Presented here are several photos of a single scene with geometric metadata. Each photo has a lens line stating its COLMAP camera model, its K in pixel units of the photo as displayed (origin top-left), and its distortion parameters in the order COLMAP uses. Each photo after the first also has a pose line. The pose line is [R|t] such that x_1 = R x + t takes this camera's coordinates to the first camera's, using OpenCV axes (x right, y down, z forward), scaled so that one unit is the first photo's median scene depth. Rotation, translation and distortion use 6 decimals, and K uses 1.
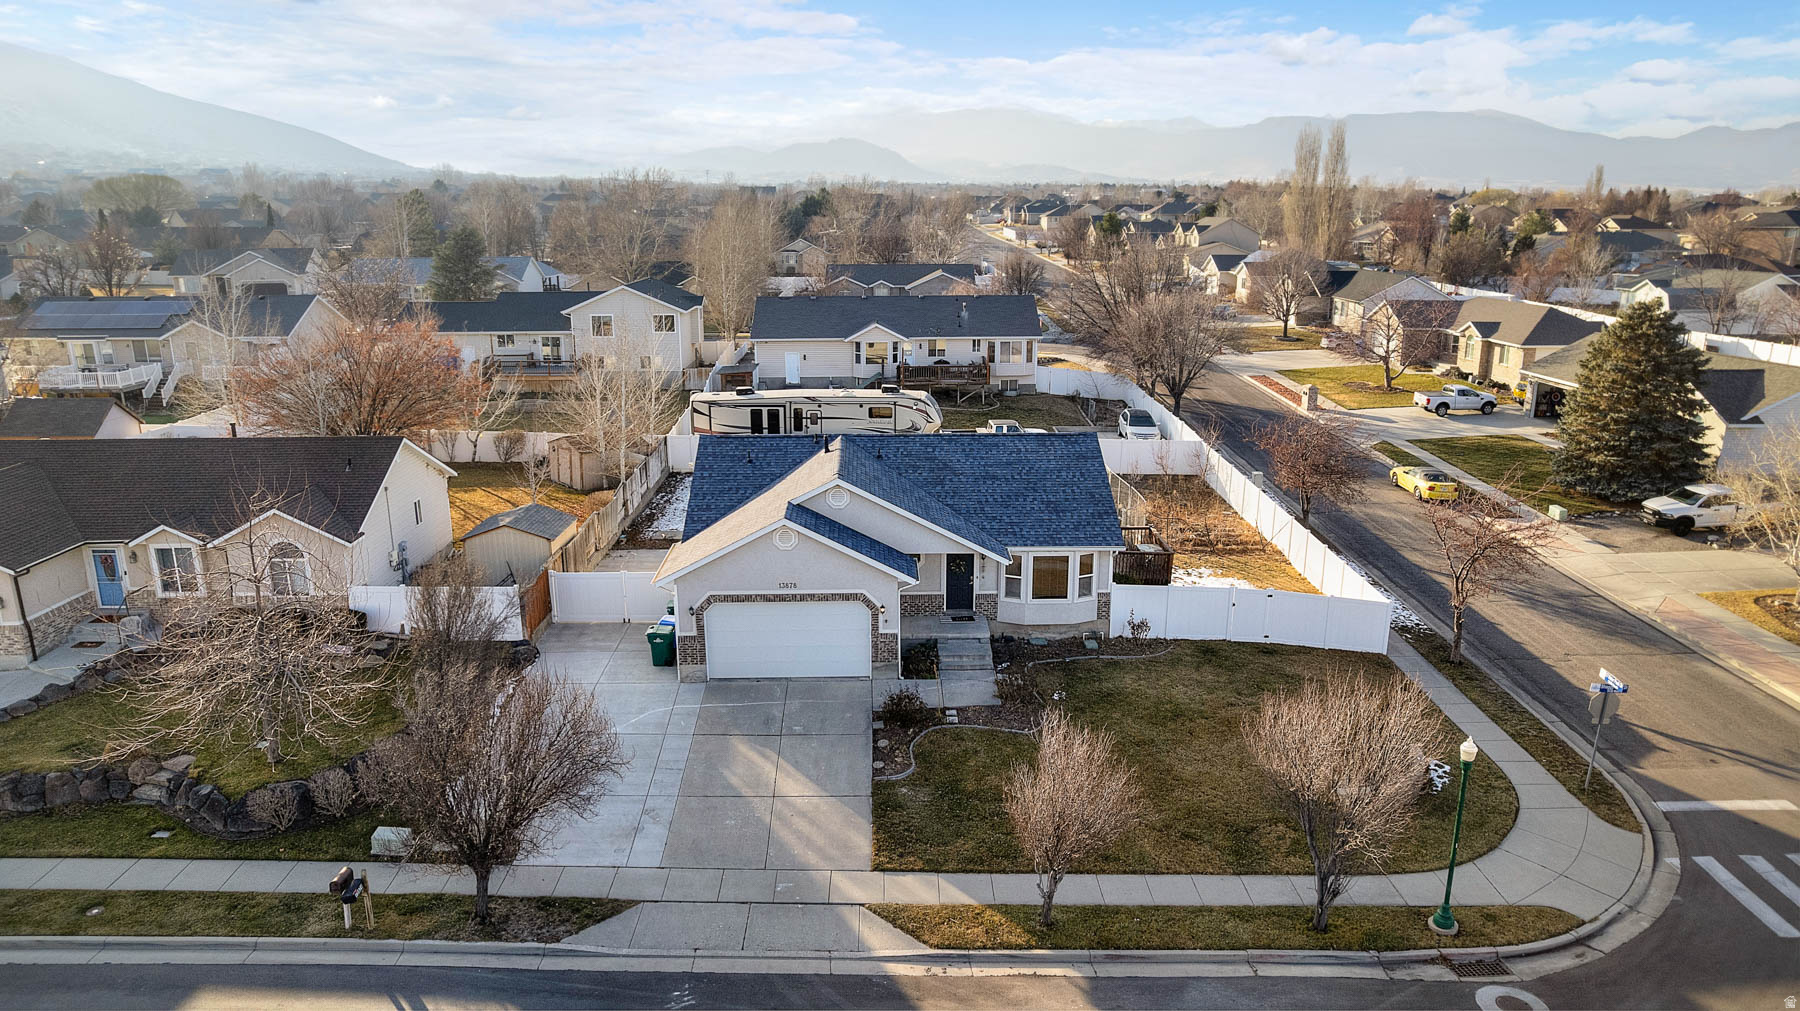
lens RADIAL K [[1152.2, 0, 904.1], [0, 1152.2, 509.1], [0, 0, 1]] dist [-0.065562, 0.056185]
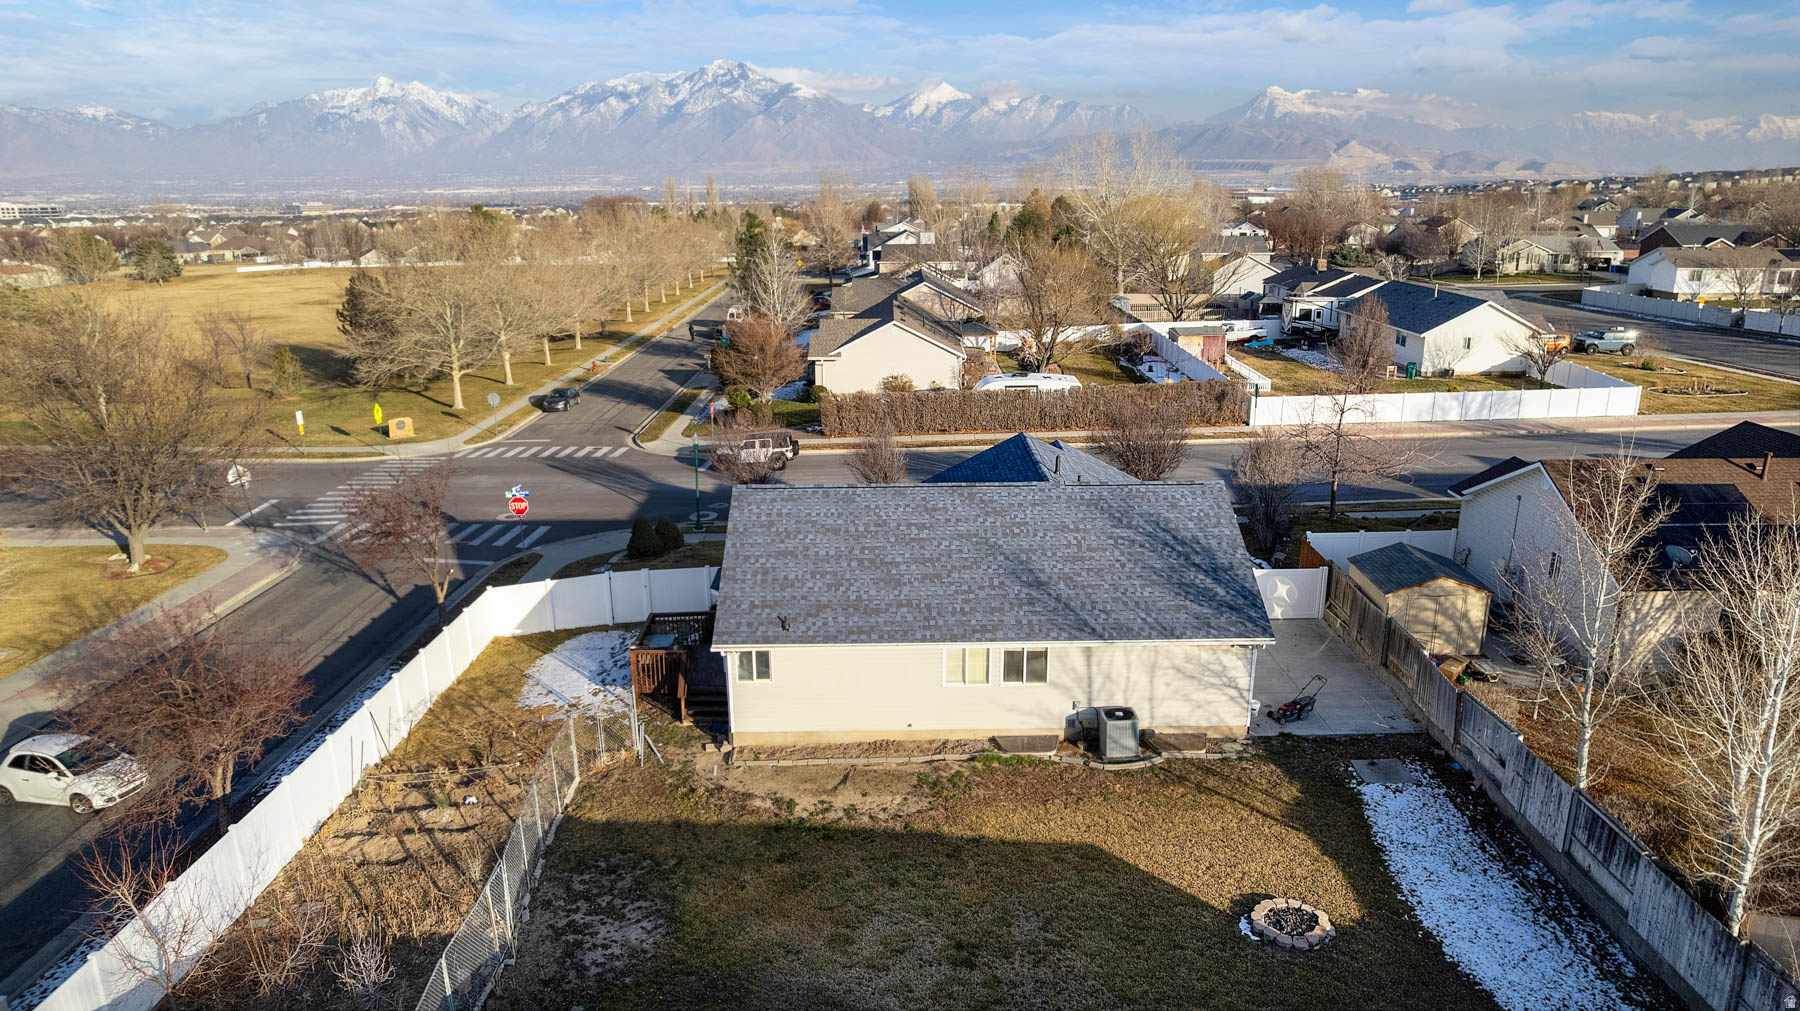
lens RADIAL K [[1157.7, 0, 903.8], [0, 1157.7, 509.0], [0, 0, 1]] dist [-0.086620, 0.083153]
pose [[-0.999856, 0.000403, 0.016973, 0.038909], [0.009122, 0.855915, 0.517036, -0.523302], [-0.014319, 0.517117, -0.855795, 1.897709]]
